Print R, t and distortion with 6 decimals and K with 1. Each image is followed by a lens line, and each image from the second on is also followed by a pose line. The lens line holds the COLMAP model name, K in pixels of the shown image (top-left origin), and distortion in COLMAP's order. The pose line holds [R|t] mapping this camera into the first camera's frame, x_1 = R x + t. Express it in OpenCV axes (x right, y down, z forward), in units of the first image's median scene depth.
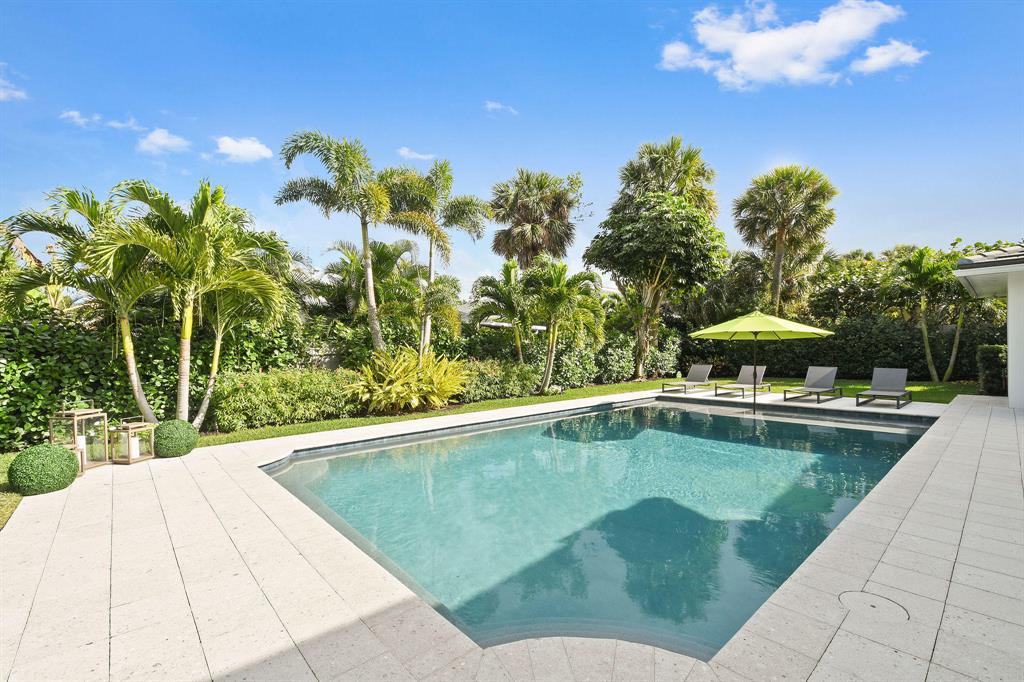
lens RADIAL K [[439.5, 0, 496.7], [0, 439.5, 333.0], [0, 0, 1]] dist [0.016970, 0.000083]
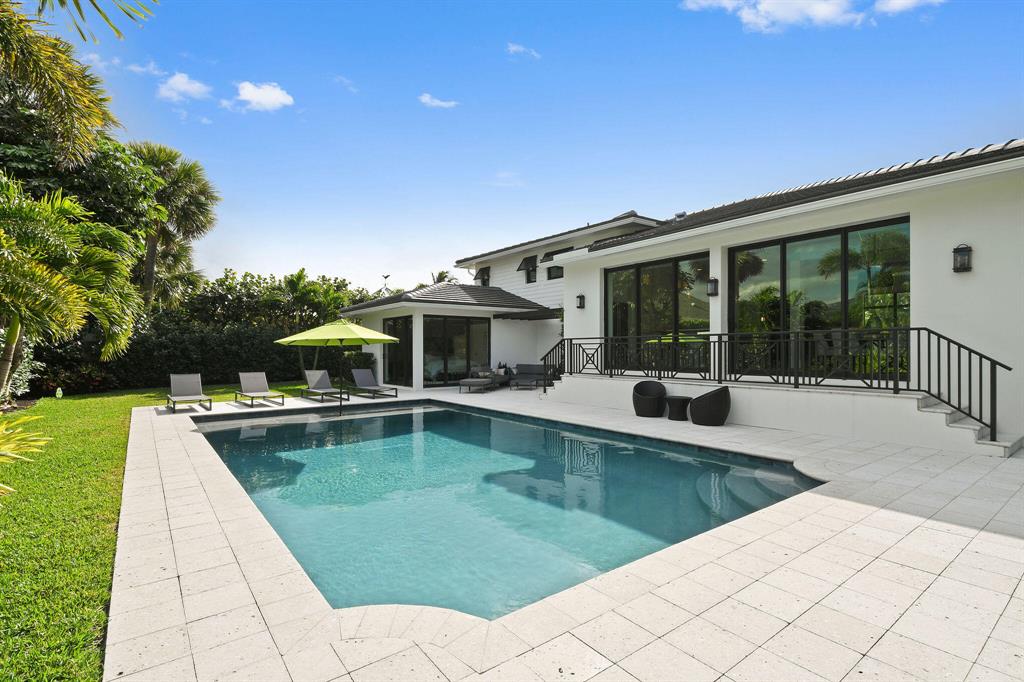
lens RADIAL K [[484.3, 0, 512.0], [0, 484.3, 341.0], [0, 0, 1]] dist [0.023110, -0.000320]
pose [[0.053956, 0.029603, 0.998104, -0.332063], [-0.037327, 0.998922, -0.027609, 0.012423], [-0.997845, -0.035767, 0.055002, 0.309854]]
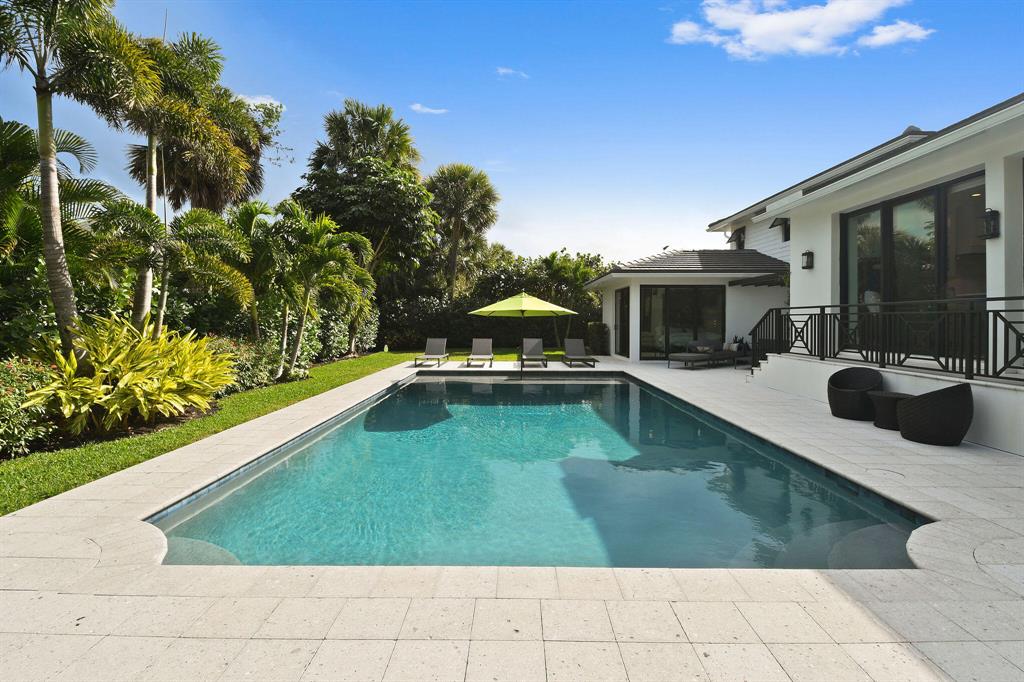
lens RADIAL K [[467.0, 0, 510.6], [0, 467.0, 313.8], [0, 0, 1]] dist [0.000078, -0.000043]
pose [[0.655252, 0.022780, 0.755067, -0.222511], [-0.039513, 0.999210, 0.004144, 0.001459], [-0.754377, -0.032550, 0.655634, 0.122645]]
